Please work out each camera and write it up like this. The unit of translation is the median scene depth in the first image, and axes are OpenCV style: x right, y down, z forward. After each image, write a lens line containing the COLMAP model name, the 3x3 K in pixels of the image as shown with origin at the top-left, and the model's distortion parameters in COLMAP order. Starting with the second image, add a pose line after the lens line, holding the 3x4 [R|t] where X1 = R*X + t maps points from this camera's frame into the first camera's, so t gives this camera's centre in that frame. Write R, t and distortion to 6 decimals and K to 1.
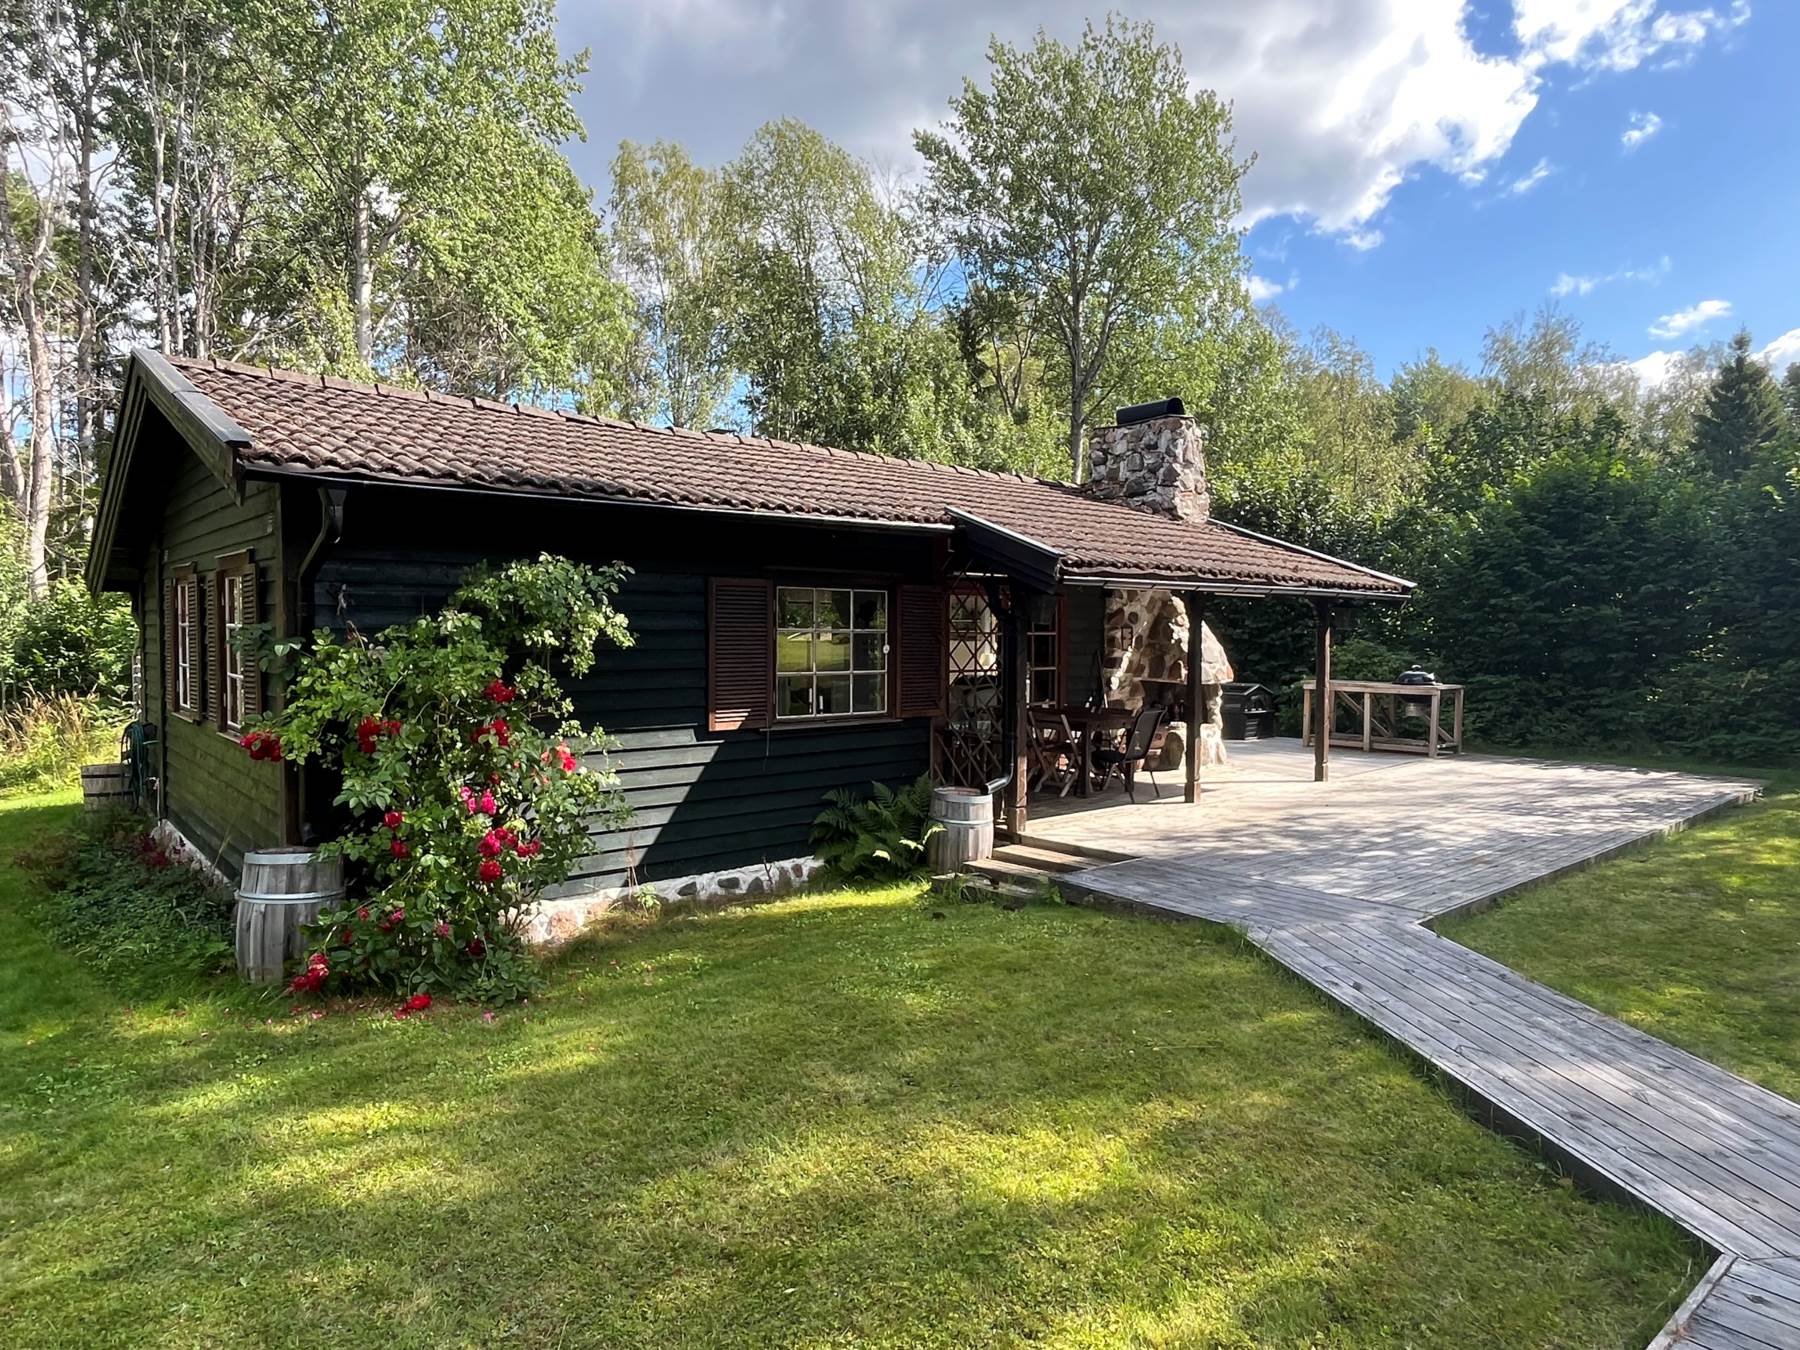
lens RADIAL K [[1078.2, 0, 900.0], [0, 1078.2, 675.0], [0, 0, 1]] dist [-0.000313, 0.000630]
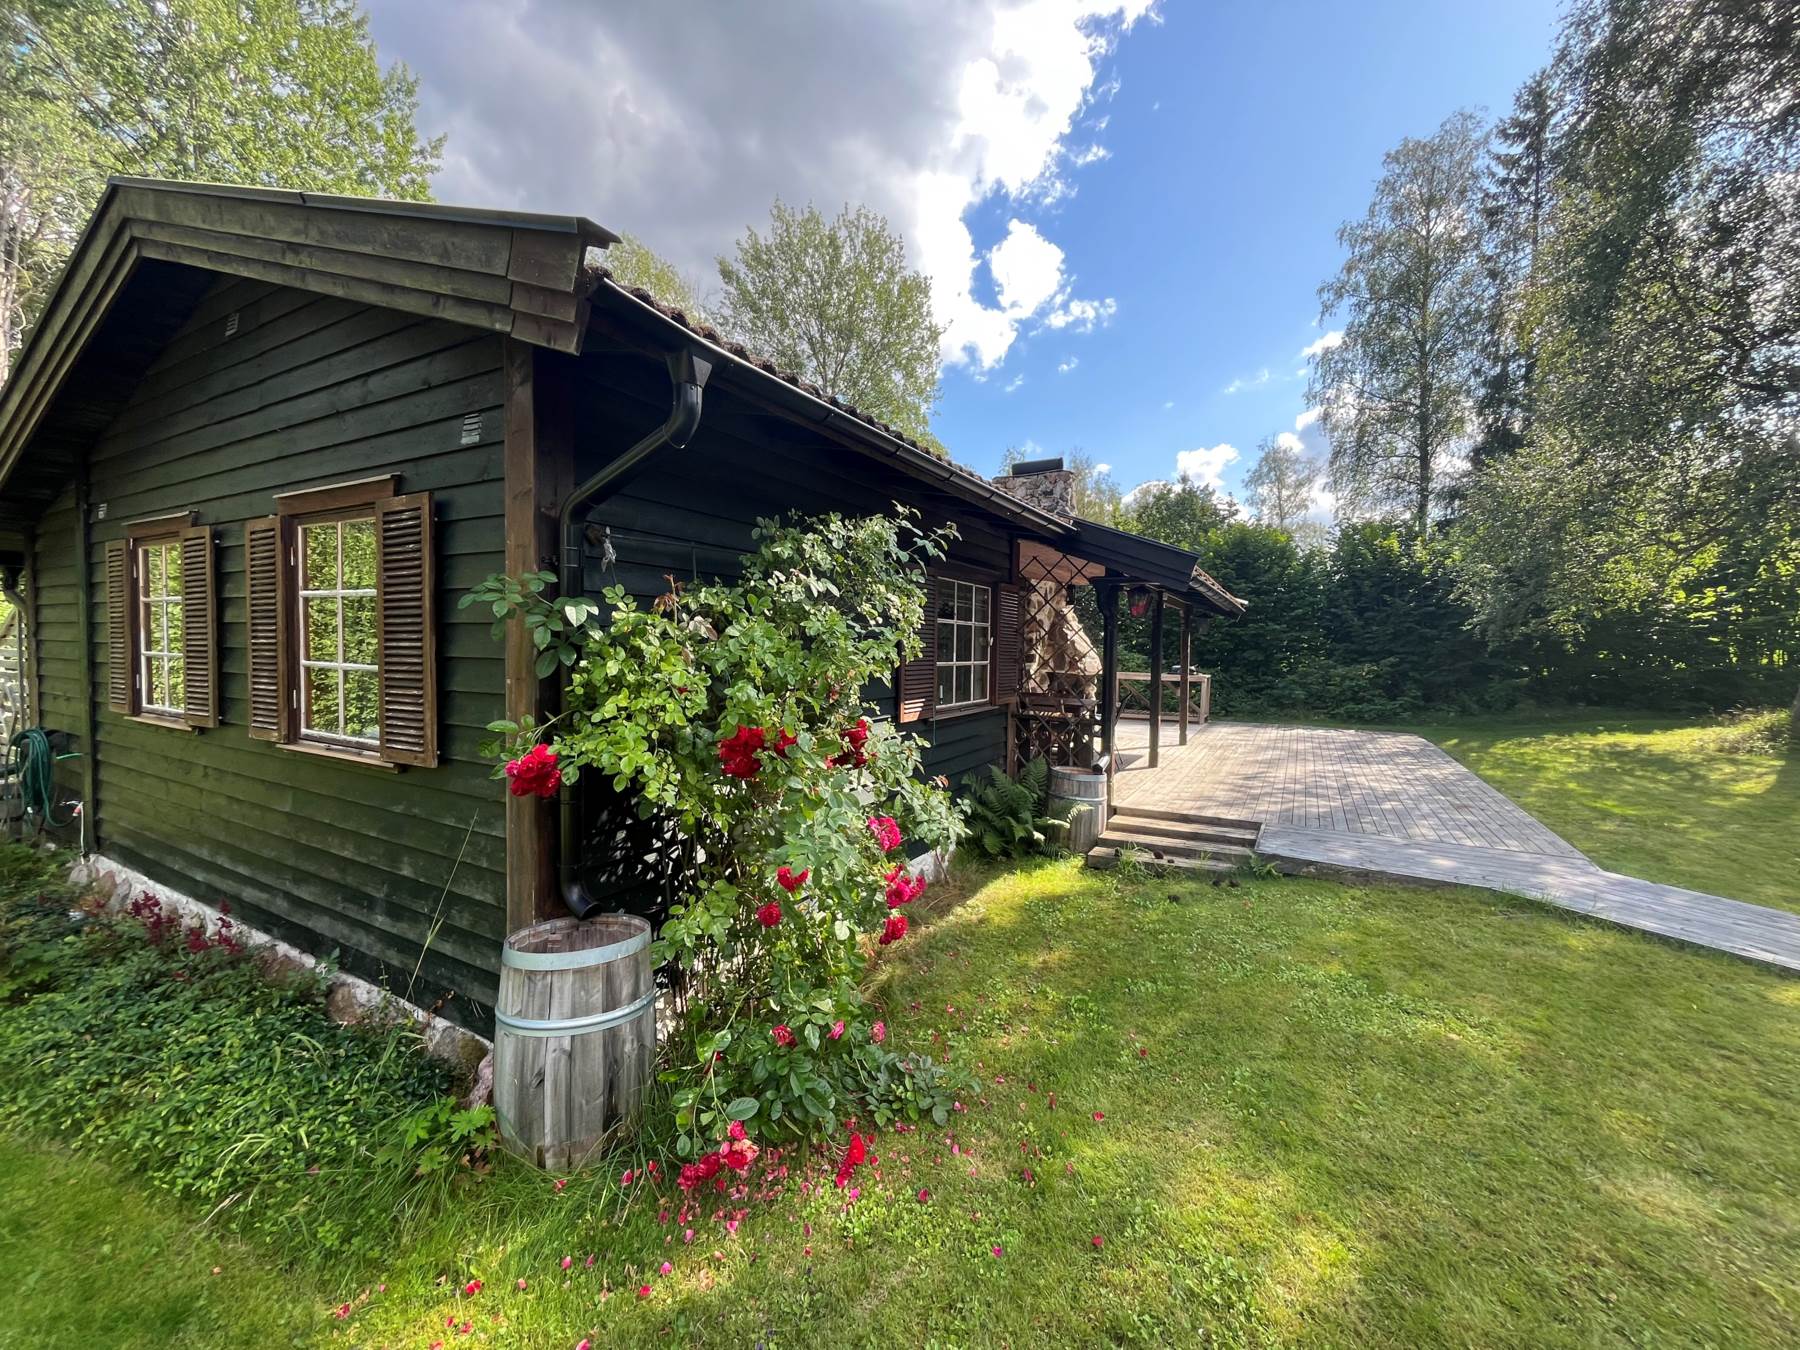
lens RADIAL K [[723.7, 0, 900.0], [0, 723.7, 675.0], [0, 0, 1]] dist [-0.003427, -0.000269]
pose [[0.939250, -0.004955, 0.343197, -0.377964], [0.003657, 0.999984, 0.004429, 0.006372], [-0.343214, -0.002905, 0.939253, 0.381151]]
